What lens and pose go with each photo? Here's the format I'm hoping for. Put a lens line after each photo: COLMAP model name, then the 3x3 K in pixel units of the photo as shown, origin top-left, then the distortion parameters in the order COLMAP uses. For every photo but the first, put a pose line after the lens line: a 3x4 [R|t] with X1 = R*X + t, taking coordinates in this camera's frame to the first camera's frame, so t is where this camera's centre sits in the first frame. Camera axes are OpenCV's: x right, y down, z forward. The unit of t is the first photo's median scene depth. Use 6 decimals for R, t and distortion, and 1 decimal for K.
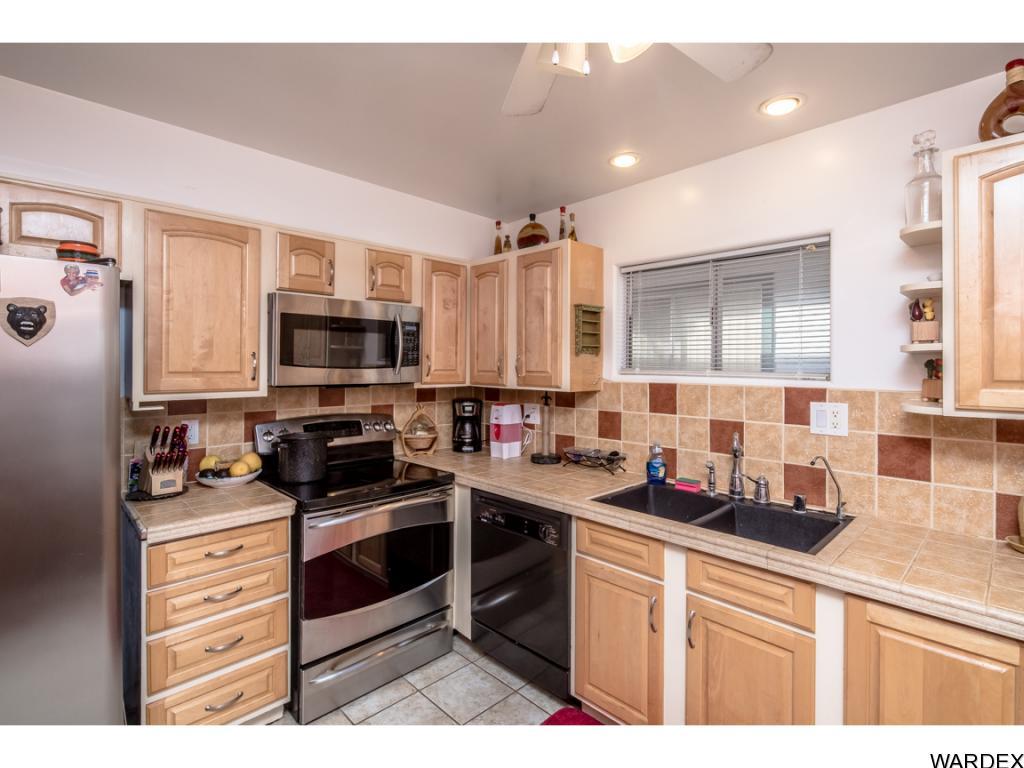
lens RADIAL K [[493.9, 0, 512.5], [0, 493.9, 367.4], [0, 0, 1]] dist [0.003558, -0.000946]
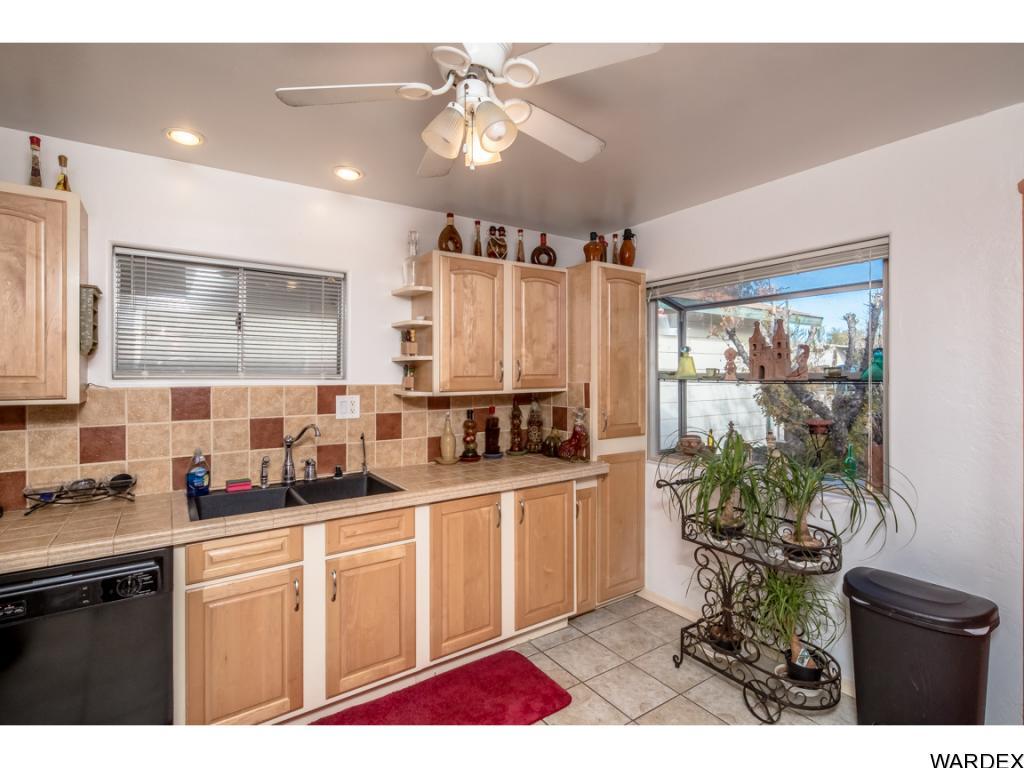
lens RADIAL K [[493.9, 0, 512.9], [0, 493.9, 375.8], [0, 0, 1]] dist [0.003558, -0.000946]
pose [[0.161506, -0.009693, 0.986824, -0.561676], [0.005467, 0.999945, 0.008927, 0.005830], [-0.986857, 0.003953, 0.161551, 0.276094]]
